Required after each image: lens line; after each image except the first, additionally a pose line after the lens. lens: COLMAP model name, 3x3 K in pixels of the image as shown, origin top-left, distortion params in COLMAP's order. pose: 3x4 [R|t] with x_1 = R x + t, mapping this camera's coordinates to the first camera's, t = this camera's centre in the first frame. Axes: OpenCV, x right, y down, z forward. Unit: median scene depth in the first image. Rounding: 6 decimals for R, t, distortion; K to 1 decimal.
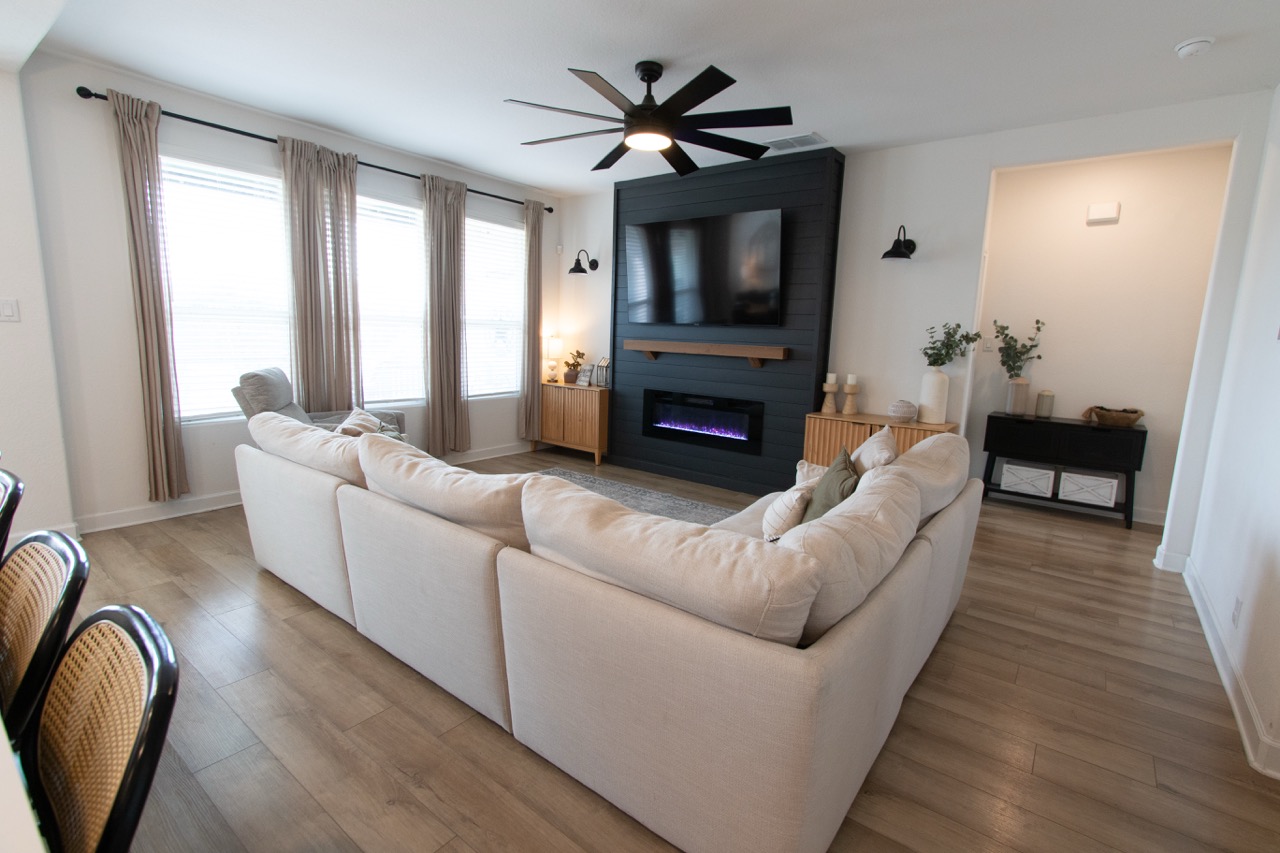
lens RADIAL K [[580.9, 0, 660.3], [0, 580.9, 422.2], [0, 0, 1]] dist [0.004574, 0.000290]
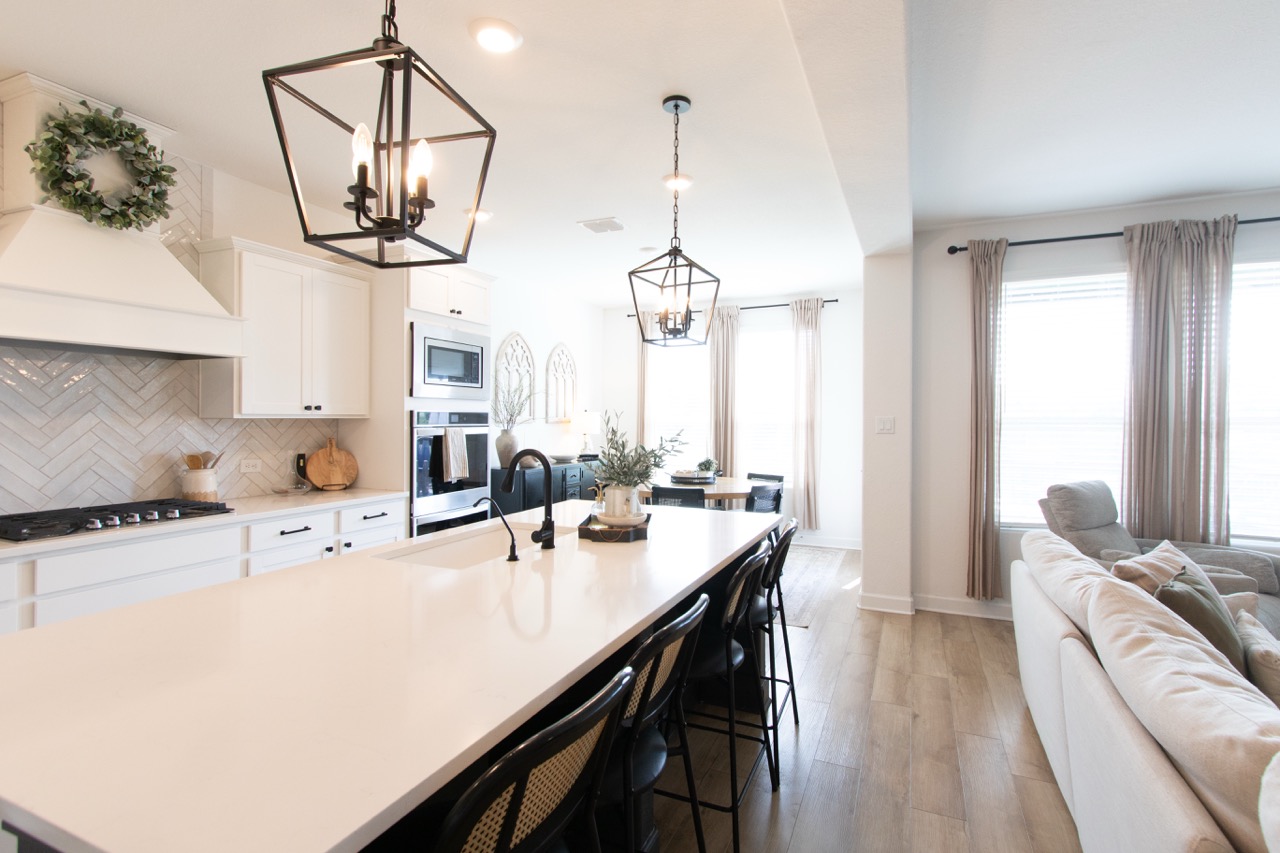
lens RADIAL K [[591.5, 0, 658.3], [0, 591.5, 419.4], [0, 0, 1]] dist [0.004957, -0.000670]
pose [[0.231176, -0.033065, -0.972350, 0.057279], [-0.146940, 0.986771, -0.068490, -0.023255], [0.961752, 0.158710, 0.223259, 0.127275]]
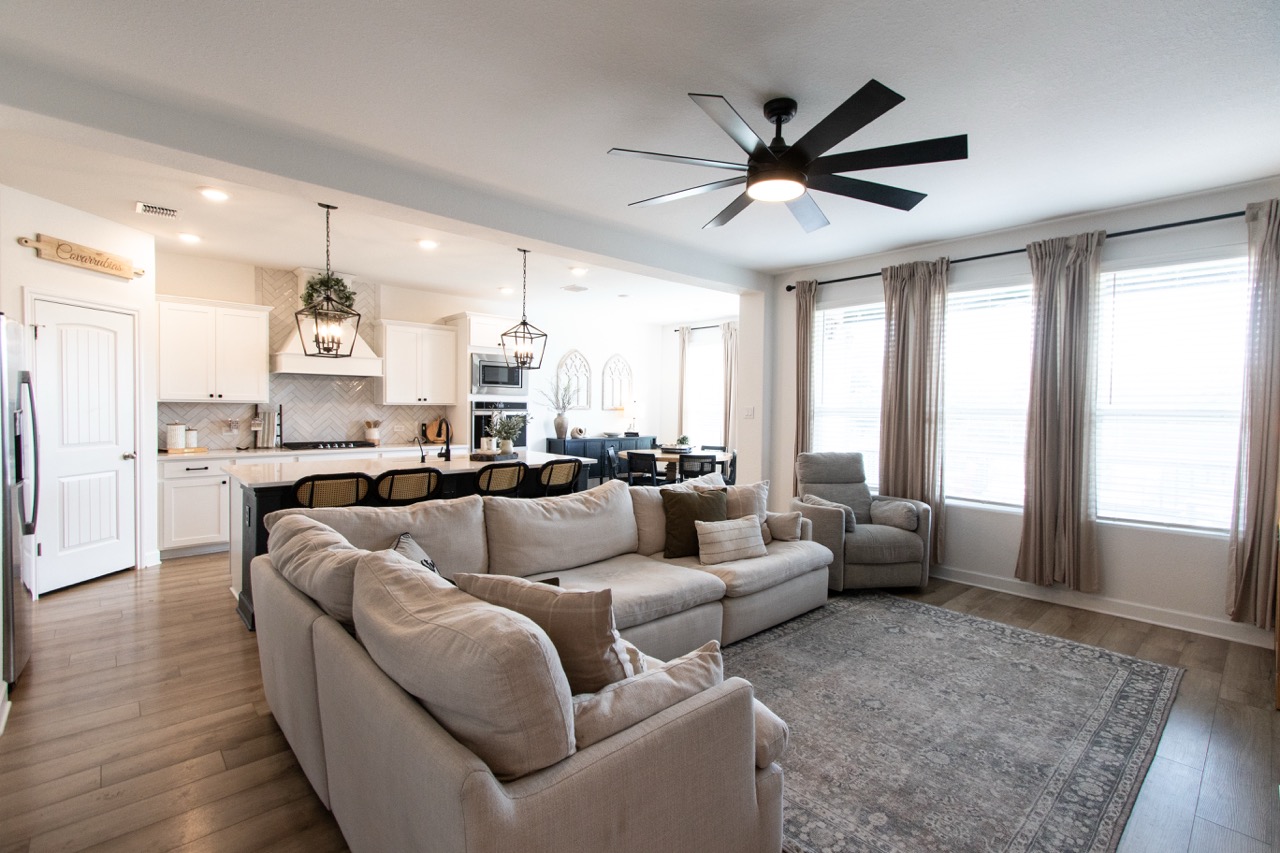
lens RADIAL K [[580.9, 0, 660.3], [0, 580.9, 422.2], [0, 0, 1]] dist [0.004574, 0.000290]
pose [[-0.169425, -0.011611, -0.985475, 0.568676], [-0.170857, 0.985136, 0.017767, -0.098552], [0.970620, 0.171385, -0.168890, 0.717996]]
